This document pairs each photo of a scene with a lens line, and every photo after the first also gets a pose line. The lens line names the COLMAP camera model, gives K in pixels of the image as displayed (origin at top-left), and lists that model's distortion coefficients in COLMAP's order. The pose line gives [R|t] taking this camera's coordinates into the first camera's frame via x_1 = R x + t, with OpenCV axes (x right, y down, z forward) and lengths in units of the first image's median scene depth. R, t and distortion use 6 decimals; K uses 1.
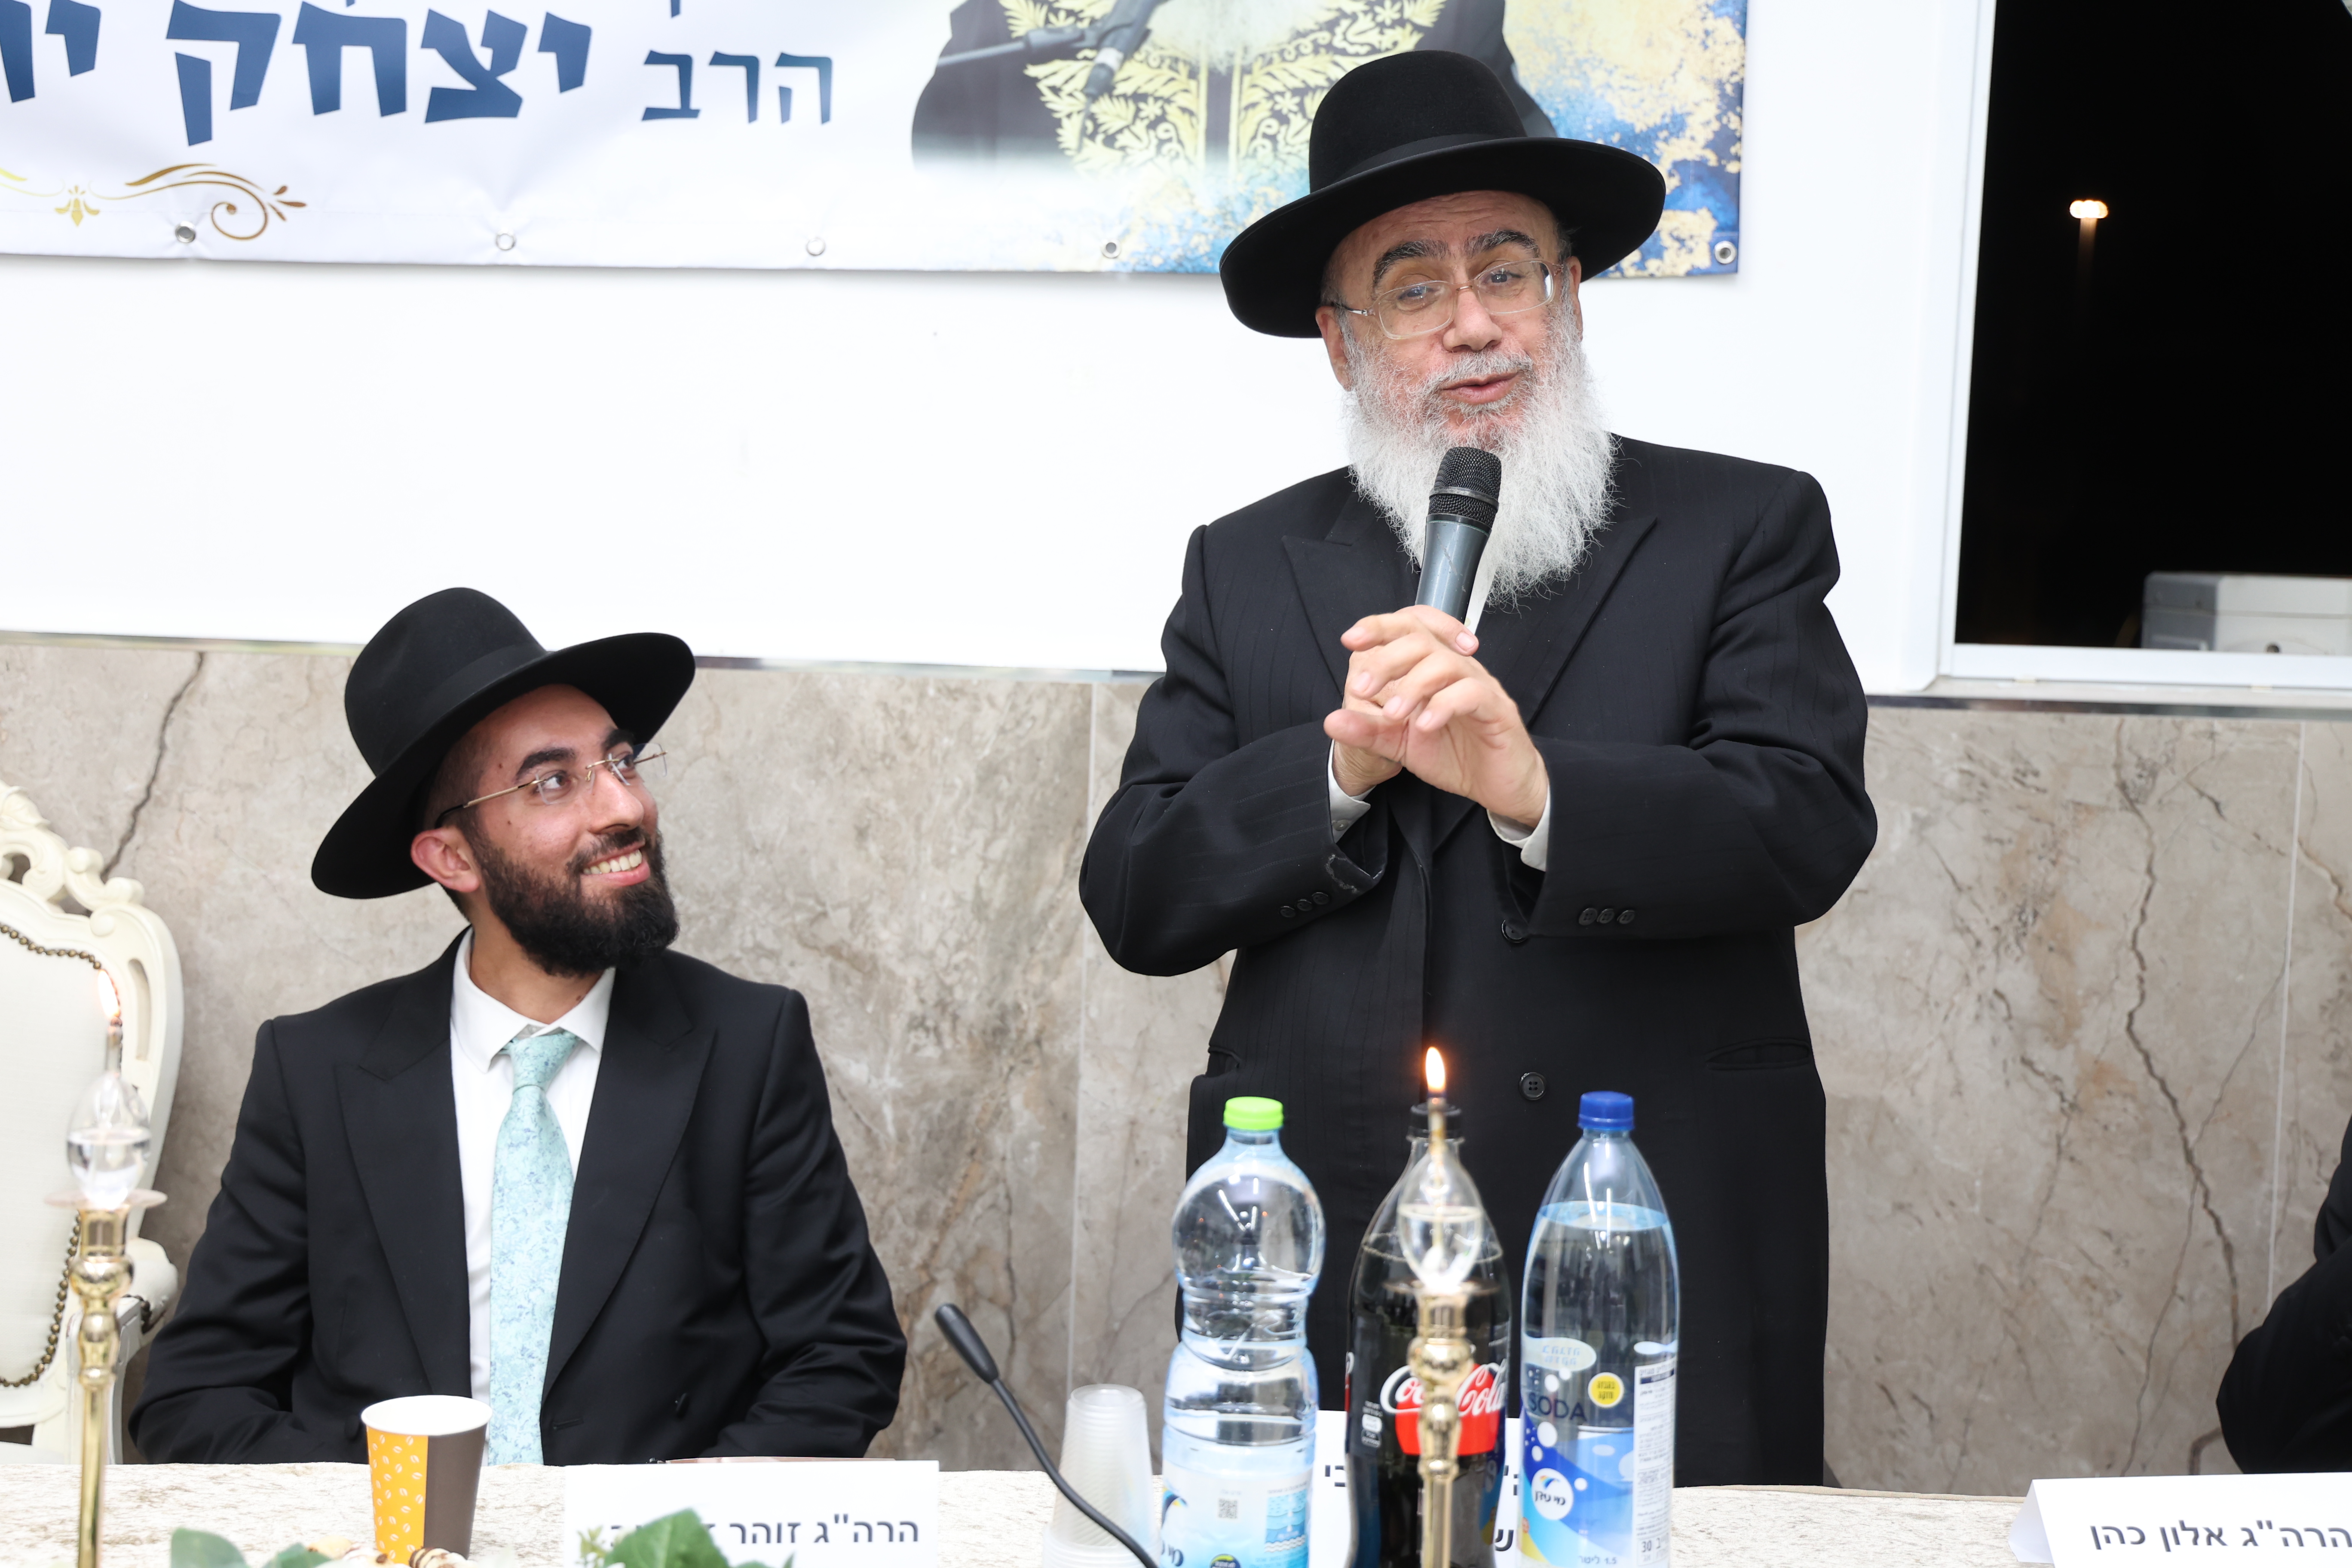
lens RADIAL K [[3617.6, 0, 1212.8], [0, 3617.6, 836.9], [0, 0, 1]] dist [0.124248, 0.167238]
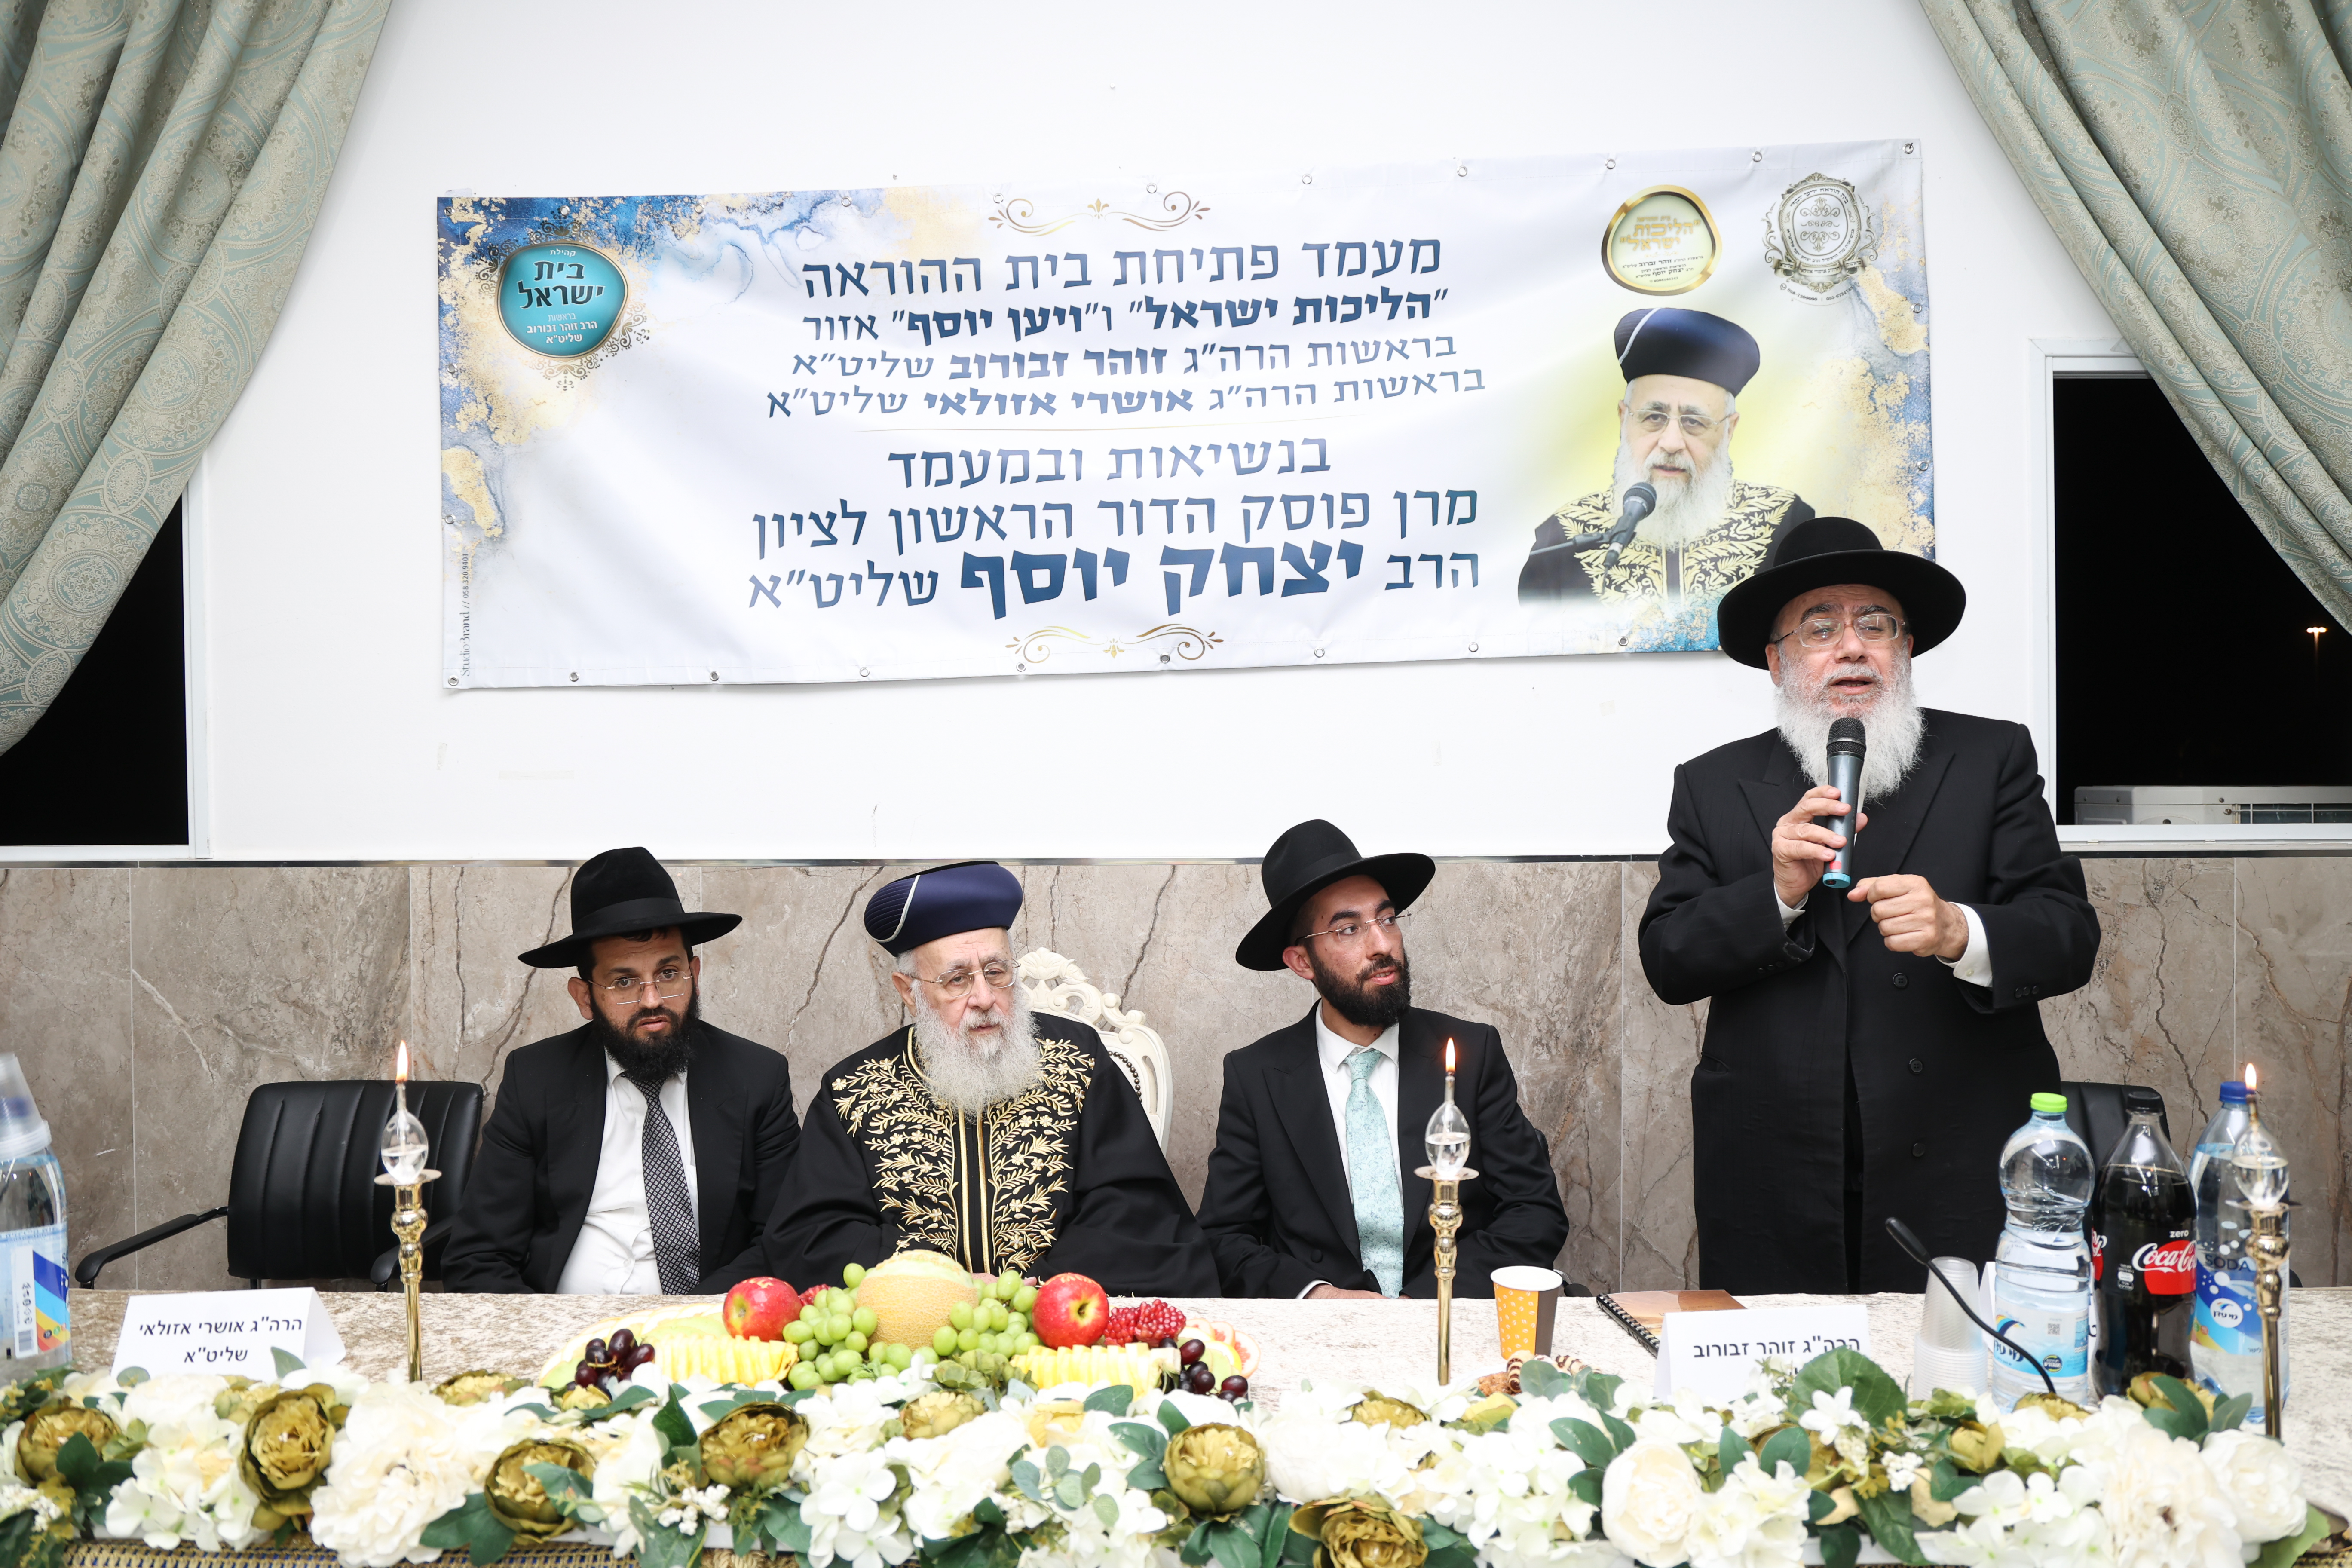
lens RADIAL K [[1667.1, 0, 1169.4], [0, 1667.1, 791.5], [0, 0, 1]] dist [-0.146905, 0.091093]
pose [[0.993754, -0.041342, -0.103656, -0.181103], [0.032209, 0.995574, -0.088285, -0.010262], [0.106847, 0.084395, 0.990687, 0.096501]]
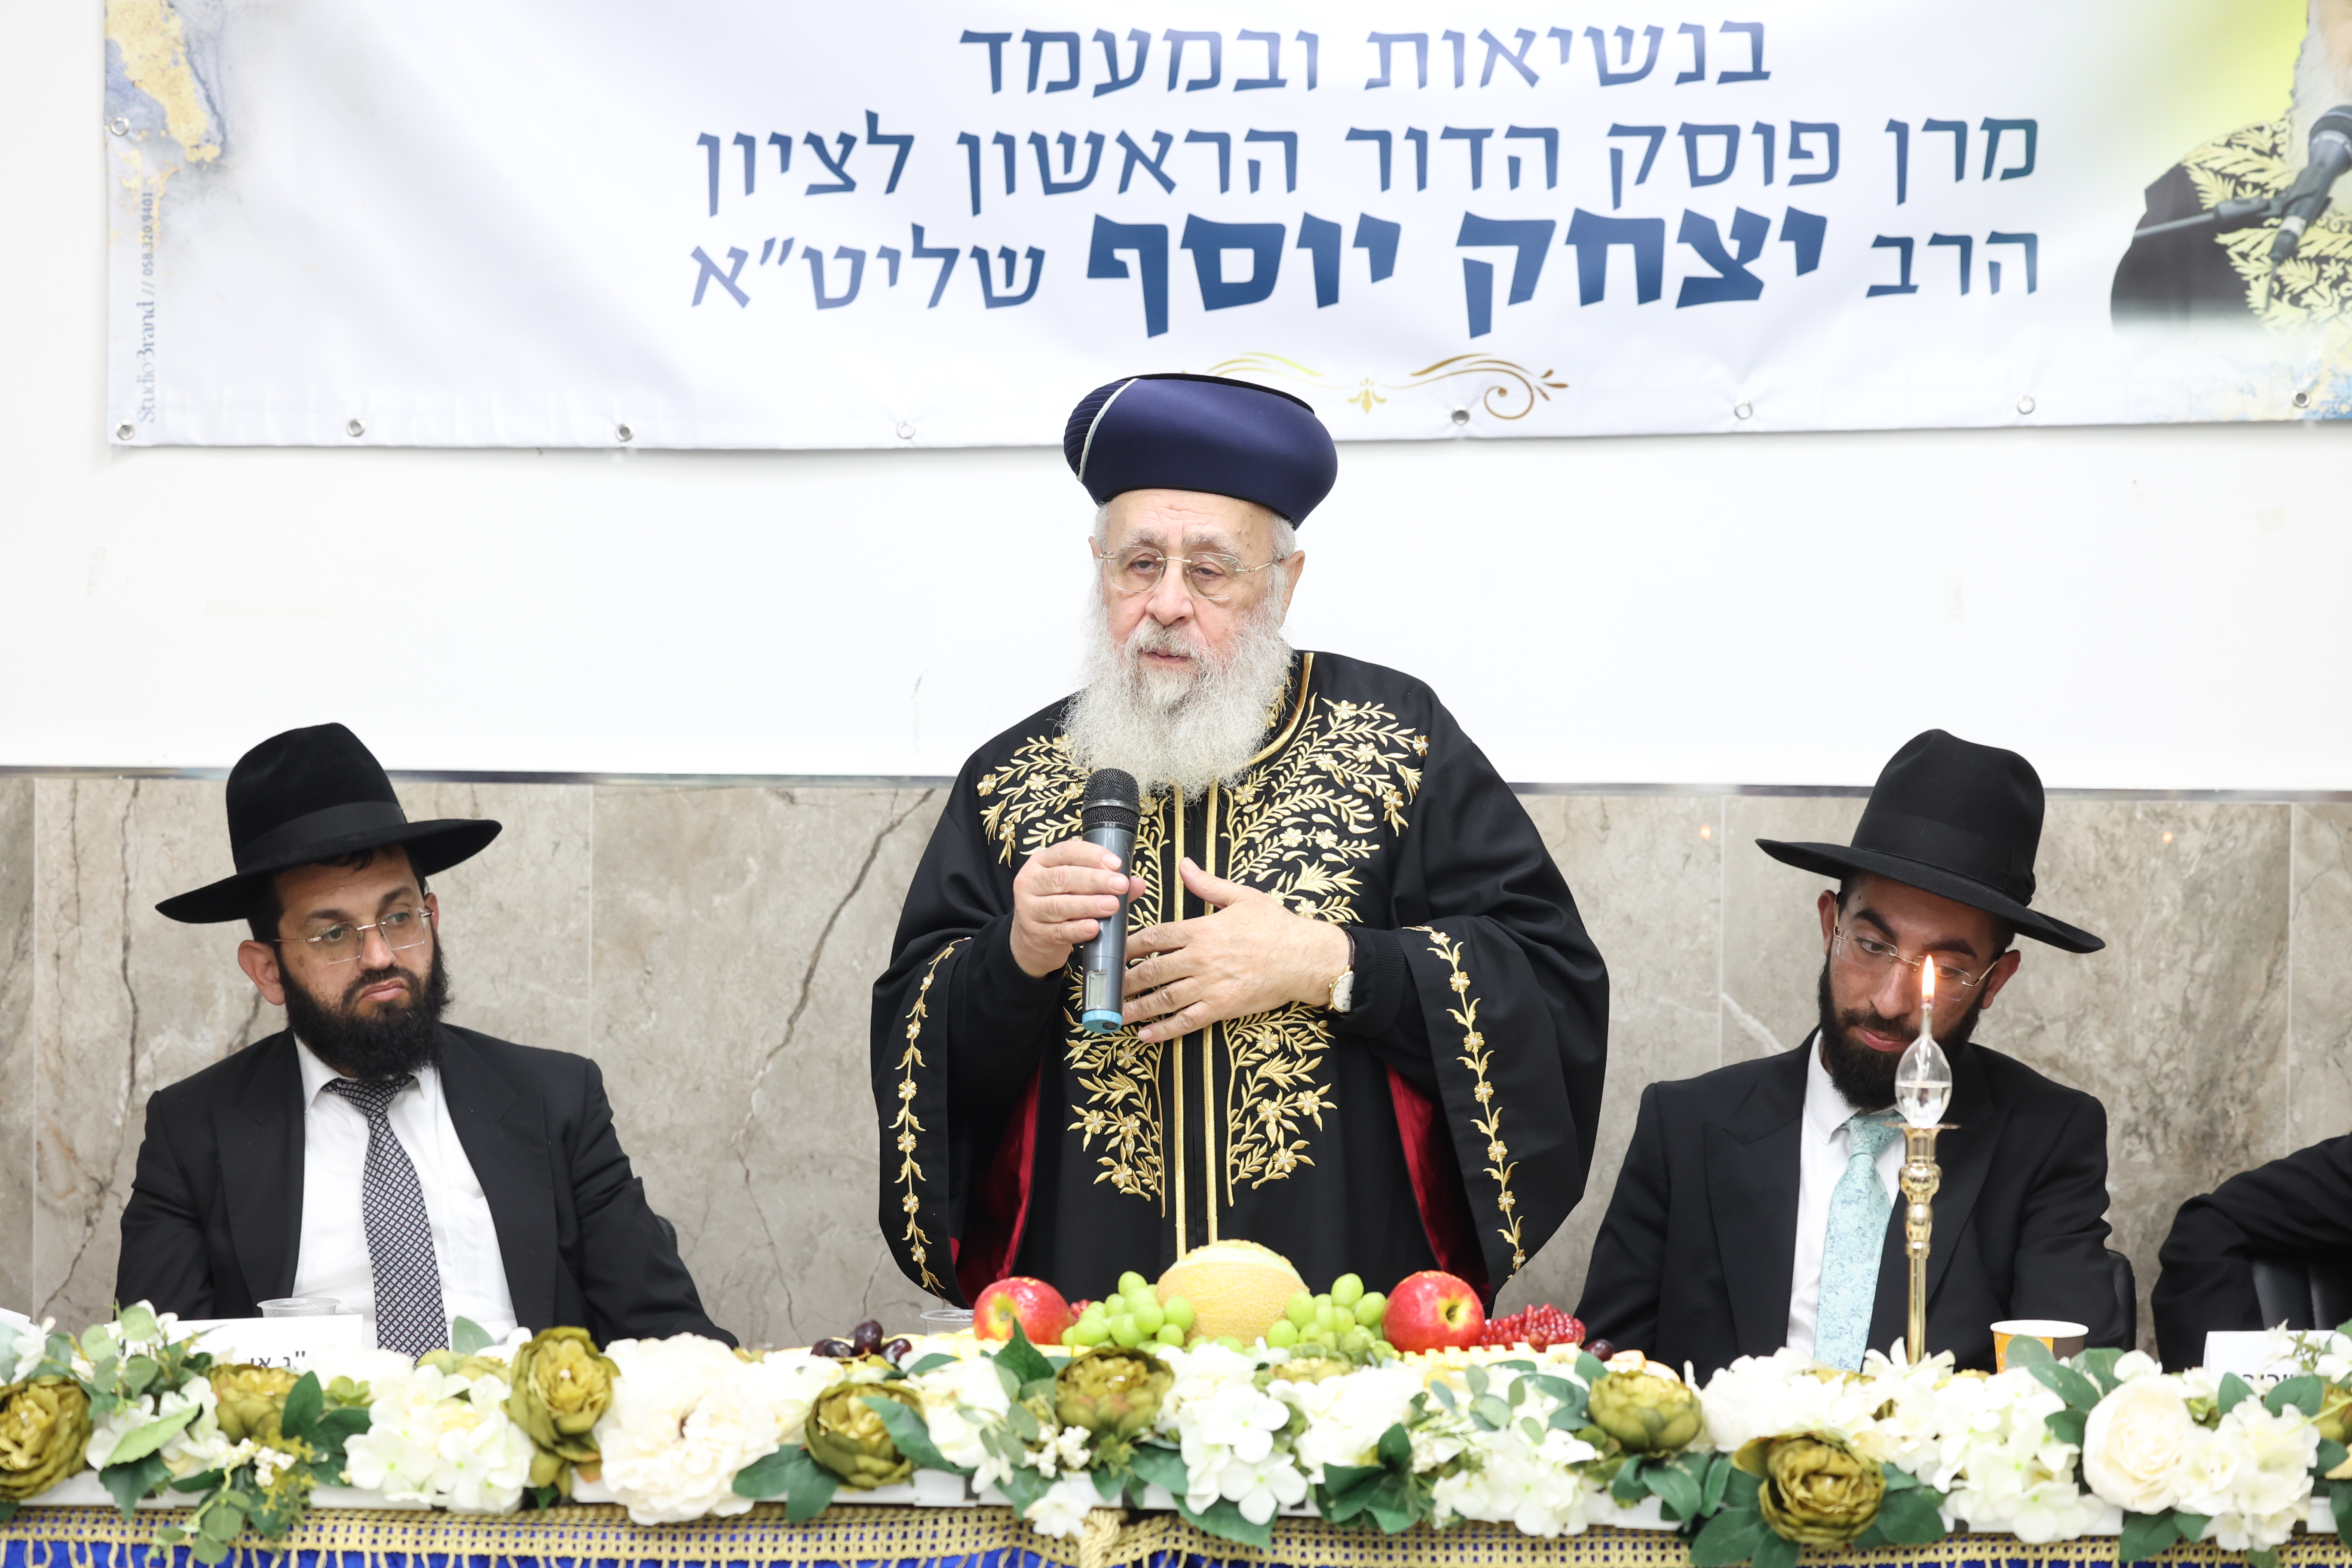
lens RADIAL K [[5230.7, 0, 1176.0], [0, 5230.7, 784.0], [0, 0, 1]] dist [-0.128329, 0.187316]
pose [[0.993867, -0.022958, -0.108174, -0.192883], [0.015205, 0.997292, -0.071955, 0.056250], [0.109533, 0.069869, 0.991525, -0.545131]]
